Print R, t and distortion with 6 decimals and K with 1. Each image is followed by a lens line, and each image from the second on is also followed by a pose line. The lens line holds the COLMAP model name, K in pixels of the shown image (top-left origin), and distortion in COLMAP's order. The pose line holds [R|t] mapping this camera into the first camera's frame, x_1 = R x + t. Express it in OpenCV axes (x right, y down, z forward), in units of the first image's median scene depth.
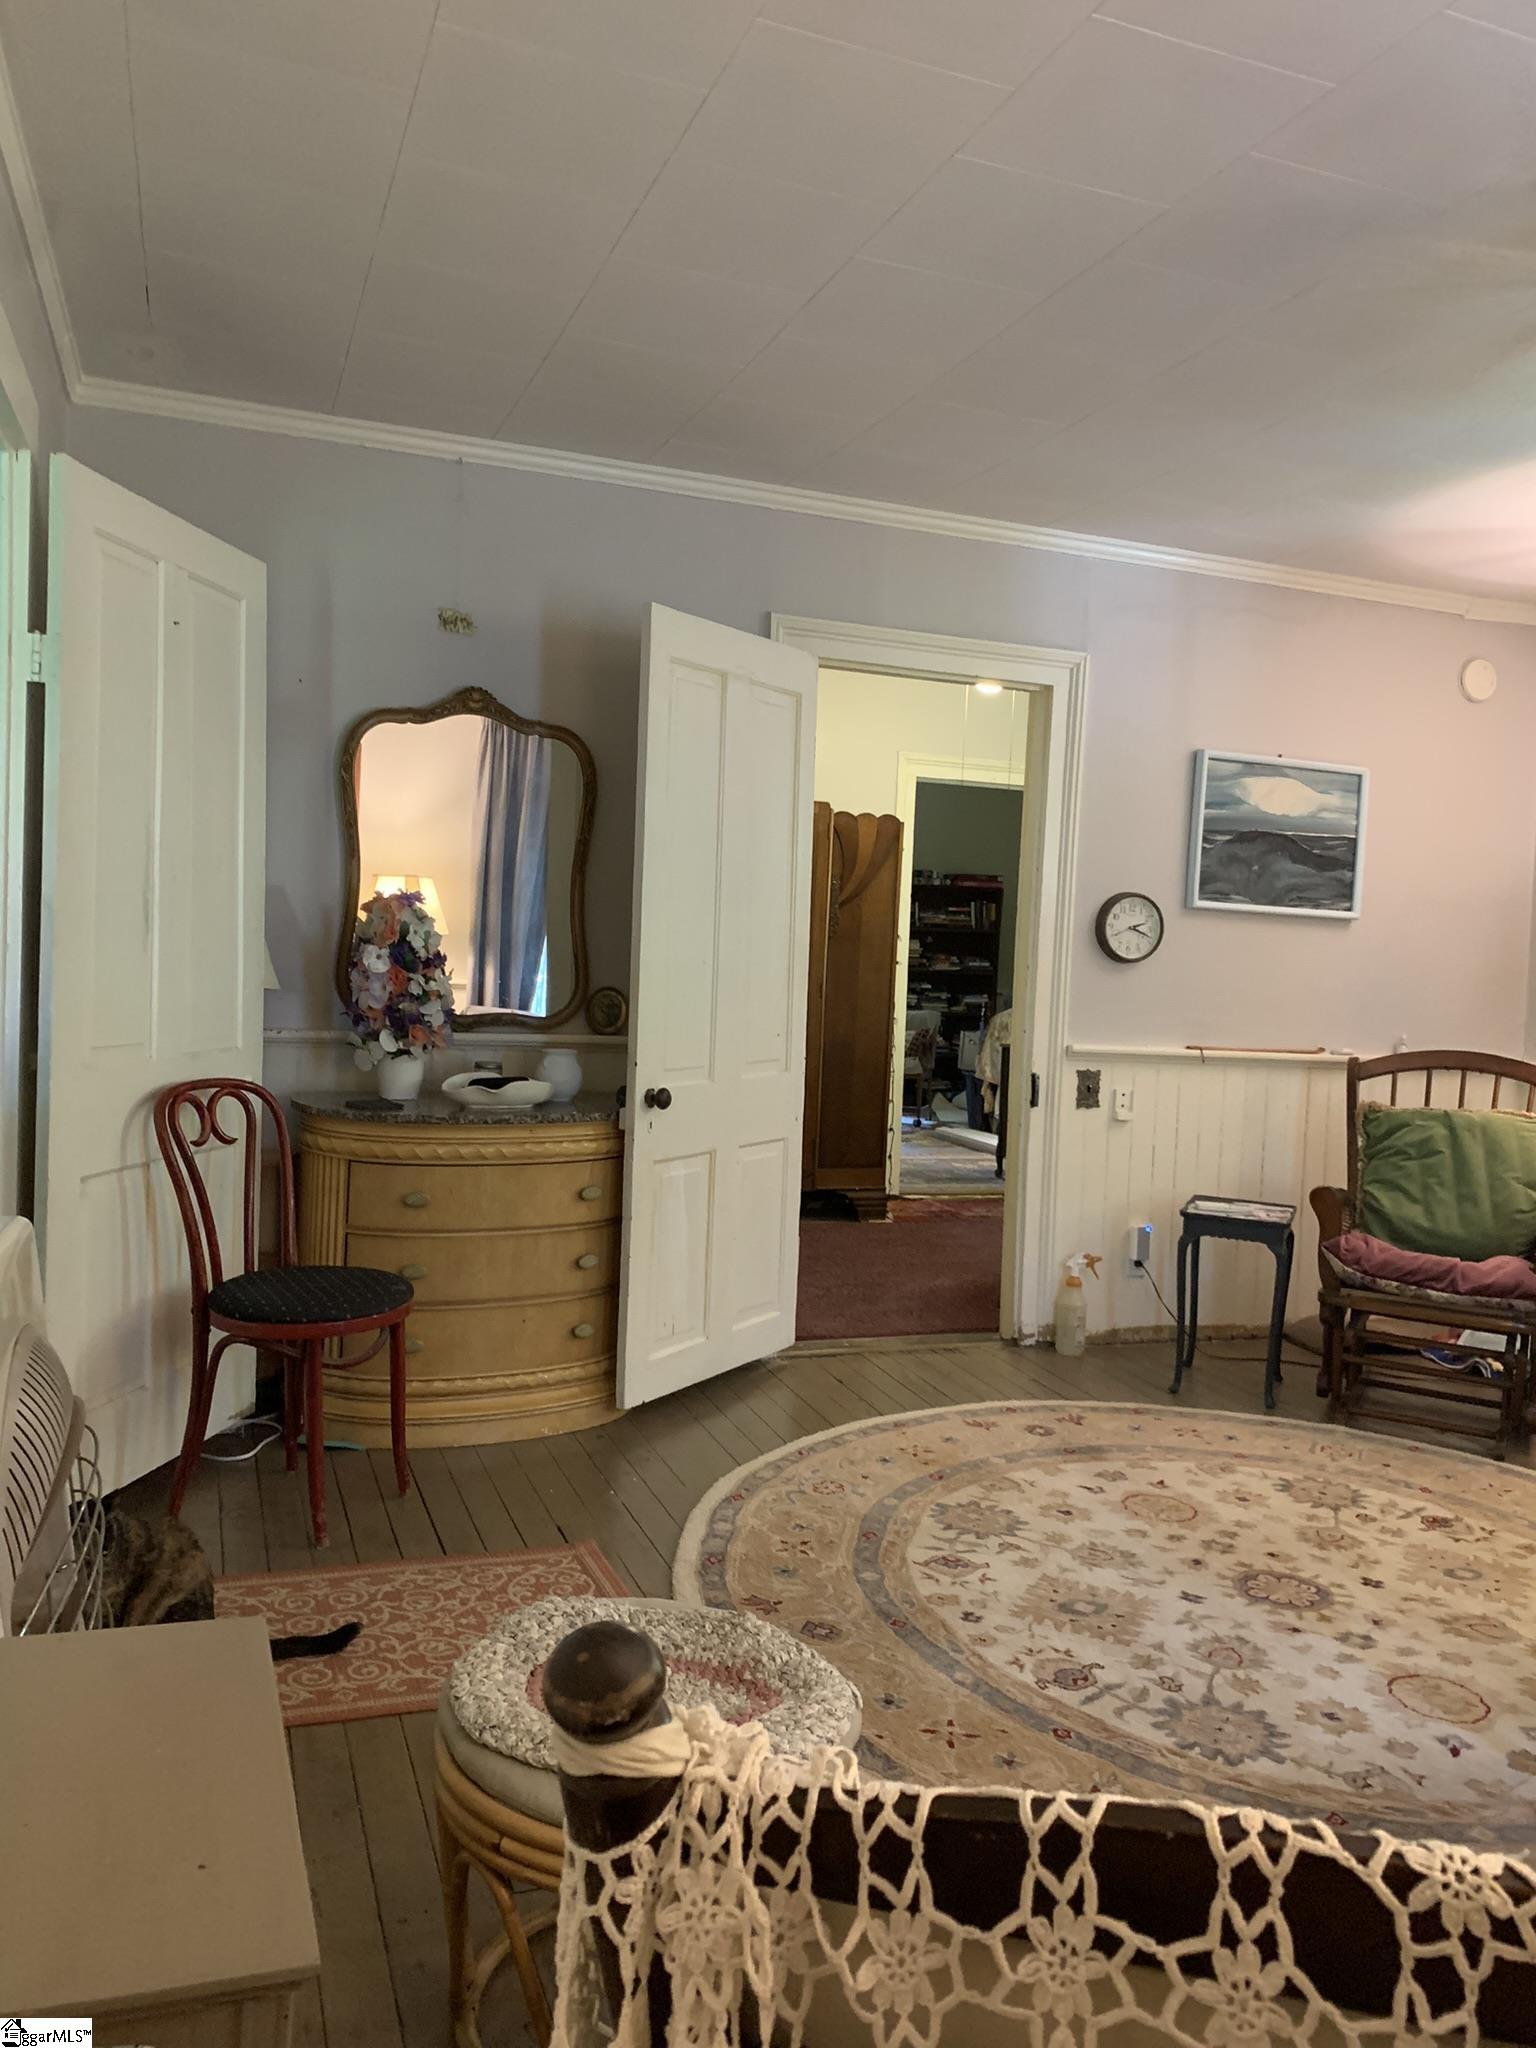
lens RADIAL K [[1620.2, 0, 768.0], [0, 1620.2, 1024.0], [0, 0, 1]] dist [0.060237, -0.118682]
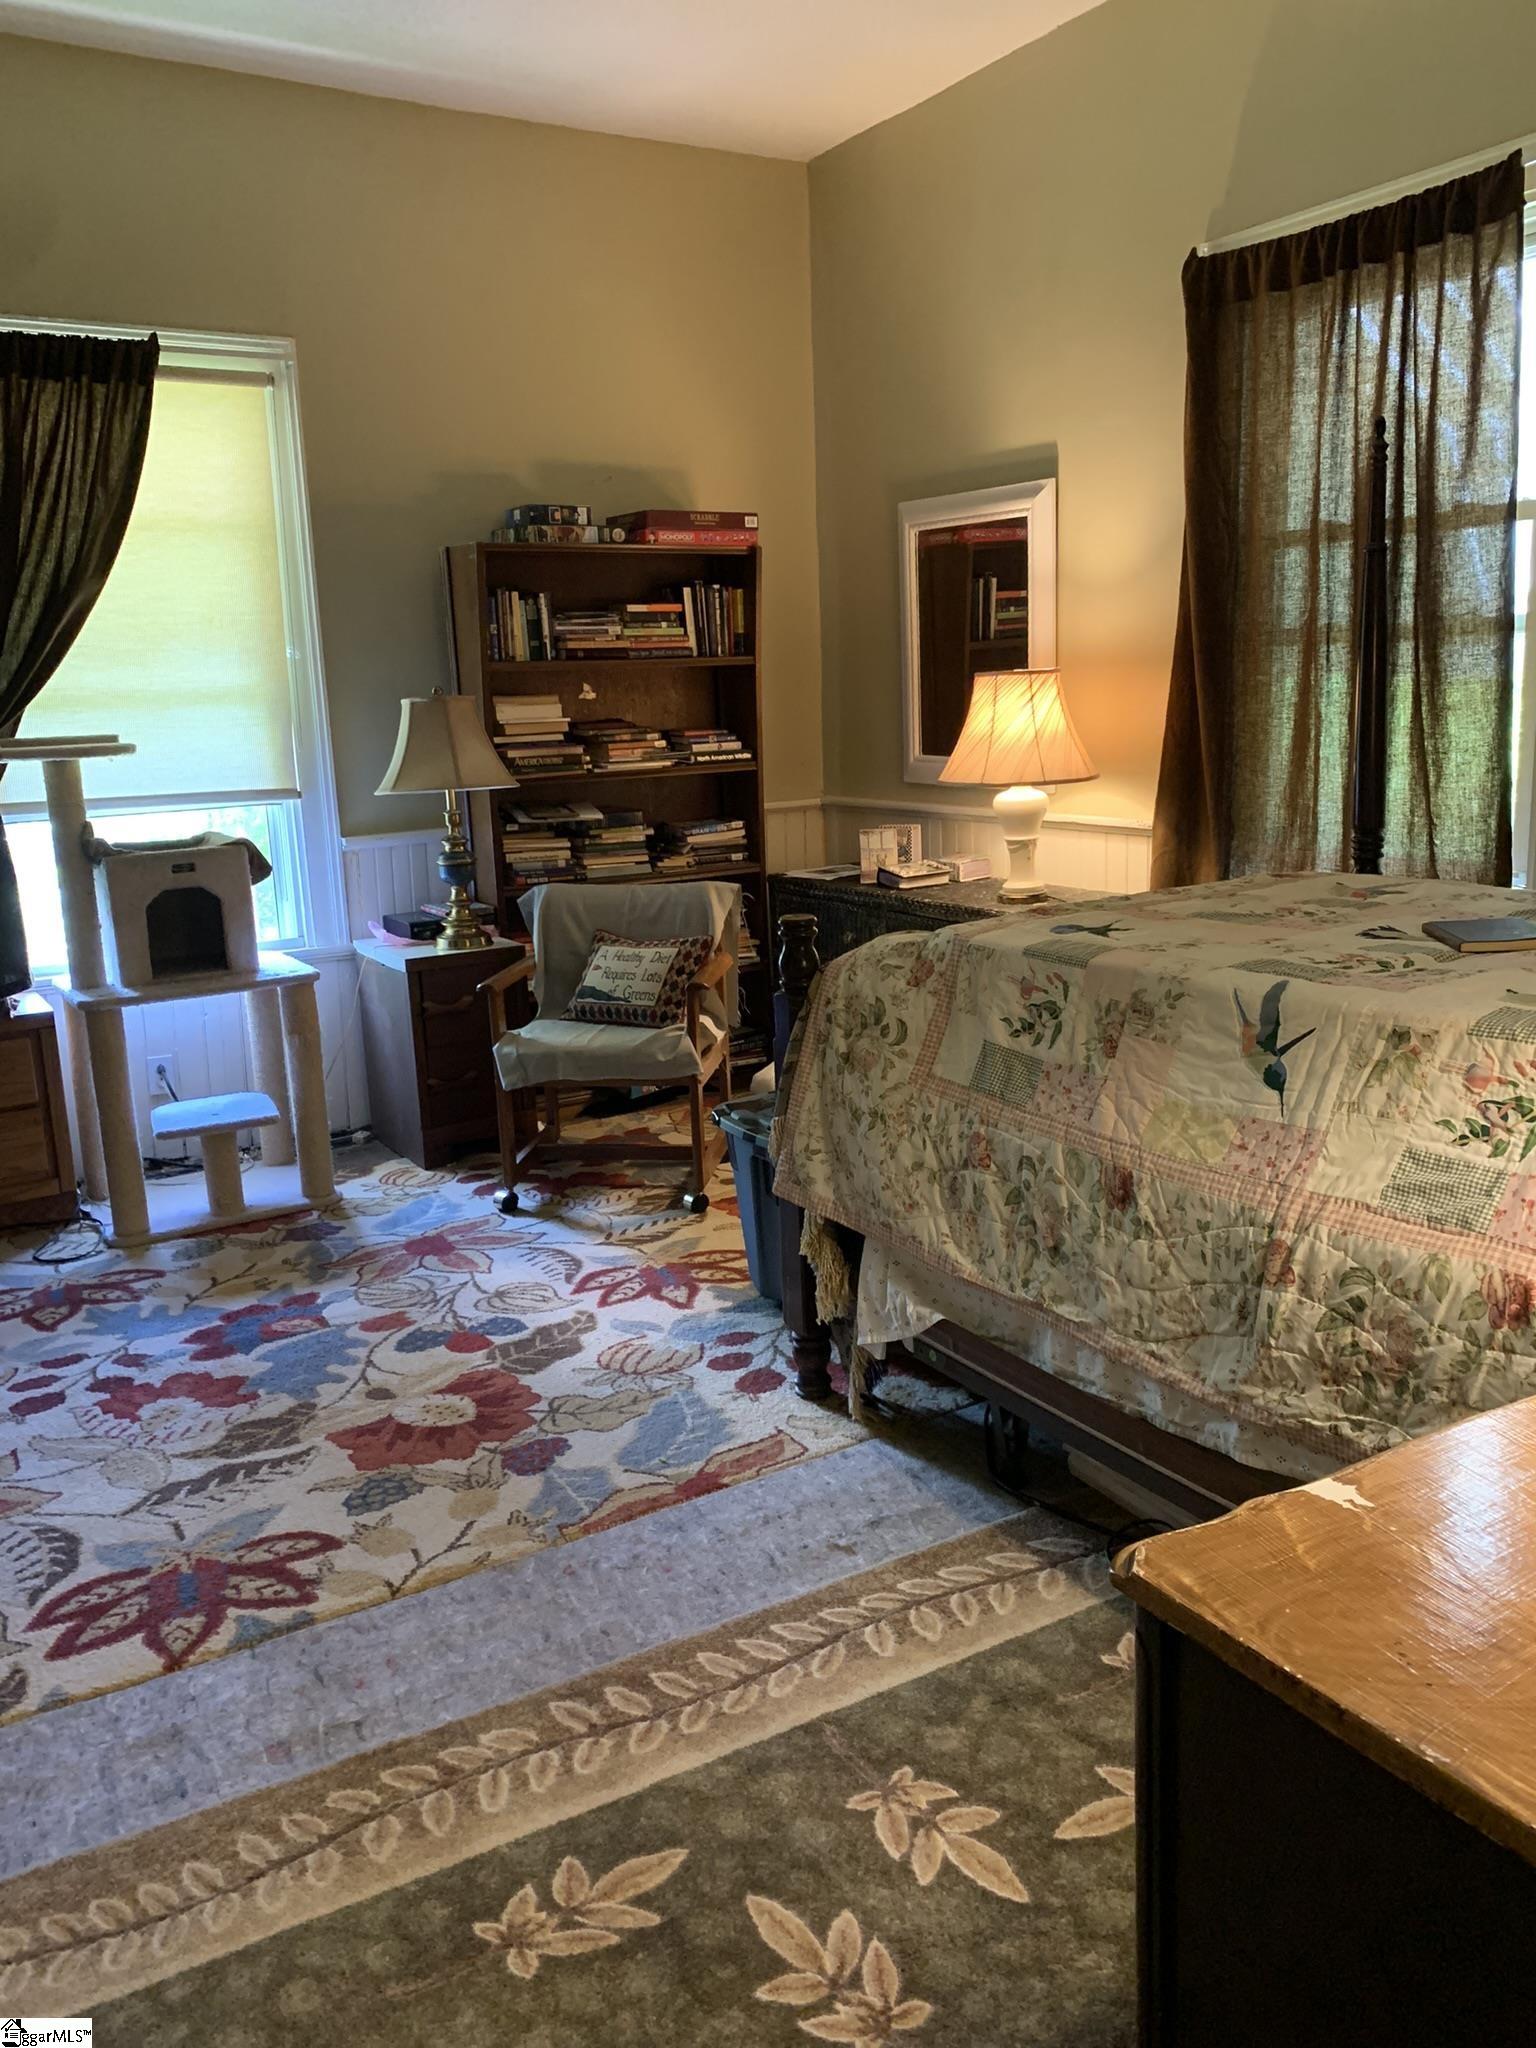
lens RADIAL K [[1620.2, 0, 768.0], [0, 1620.2, 1024.0], [0, 0, 1]] dist [0.060237, -0.118682]
pose [[0.980060, -0.110430, 0.165189, 0.112379], [0.083326, 0.983125, 0.162857, -0.054817], [-0.180386, -0.145845, 0.972723, 0.978969]]
